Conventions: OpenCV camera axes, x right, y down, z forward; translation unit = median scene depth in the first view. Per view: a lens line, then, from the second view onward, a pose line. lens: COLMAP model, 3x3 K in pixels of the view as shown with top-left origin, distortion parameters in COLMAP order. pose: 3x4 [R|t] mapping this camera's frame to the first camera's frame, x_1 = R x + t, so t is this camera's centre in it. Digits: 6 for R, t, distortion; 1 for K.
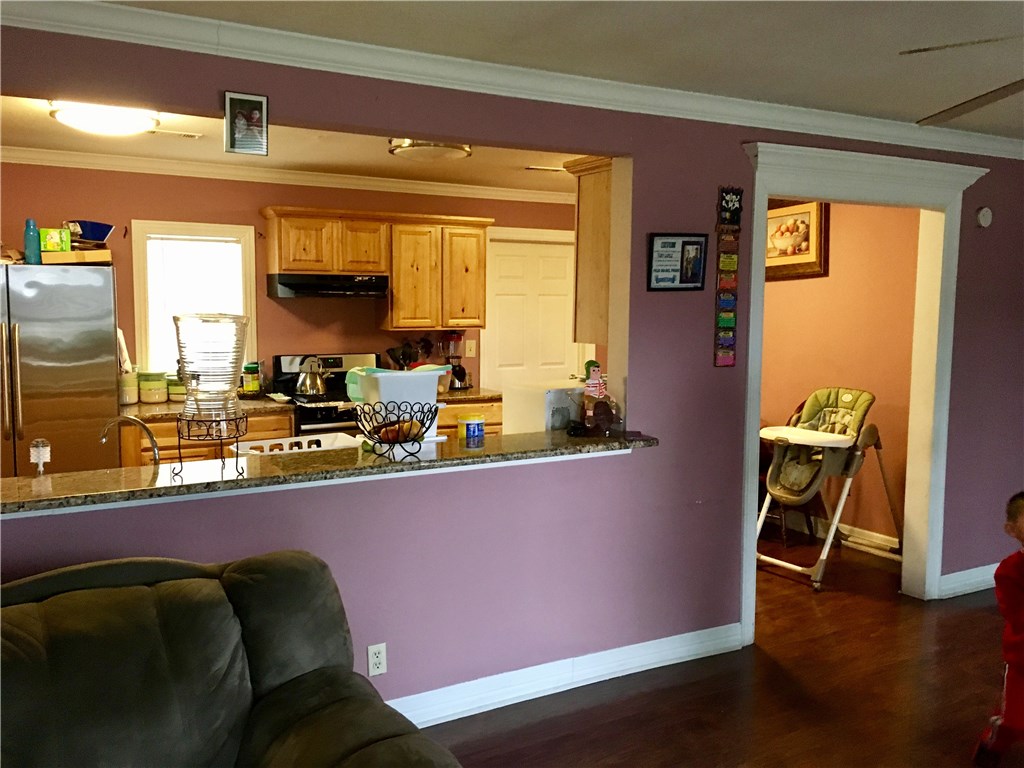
lens RADIAL K [[873.5, 0, 510.2], [0, 873.5, 385.2], [0, 0, 1]] dist [0.109562, -0.174480]
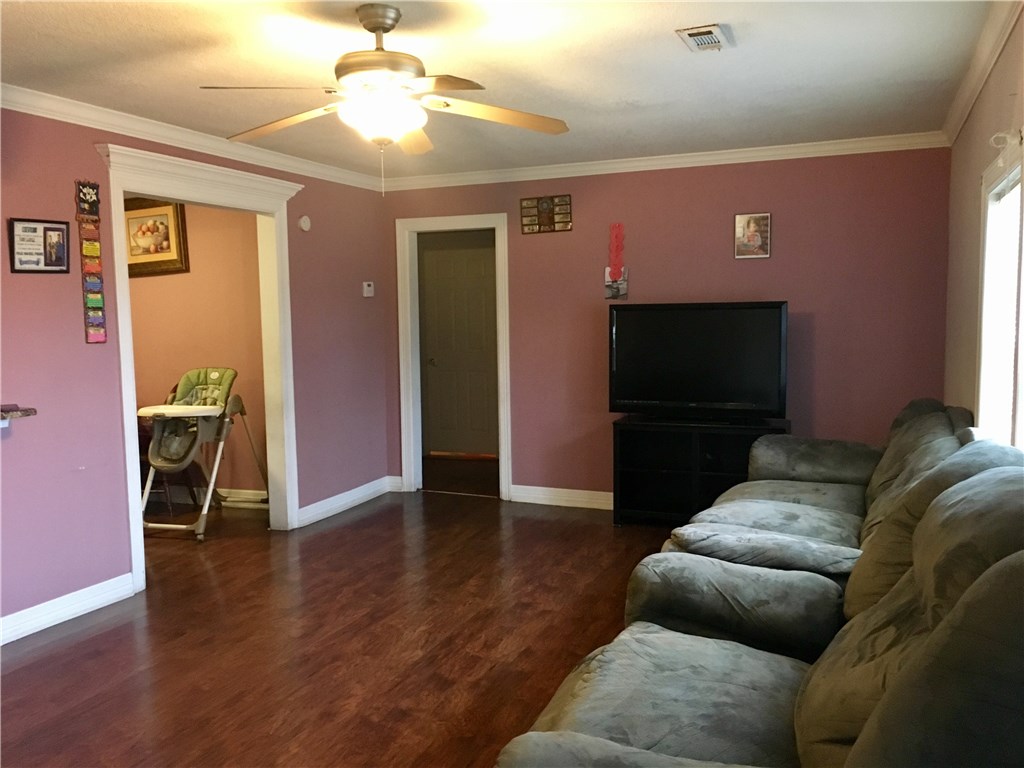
lens RADIAL K [[873.5, 0, 510.2], [0, 873.5, 385.2], [0, 0, 1]] dist [0.109562, -0.174480]
pose [[0.781414, -0.072133, 0.619830, -0.035885], [0.084325, 0.996392, 0.009648, 0.051809], [-0.618289, 0.044728, 0.784677, -0.155203]]
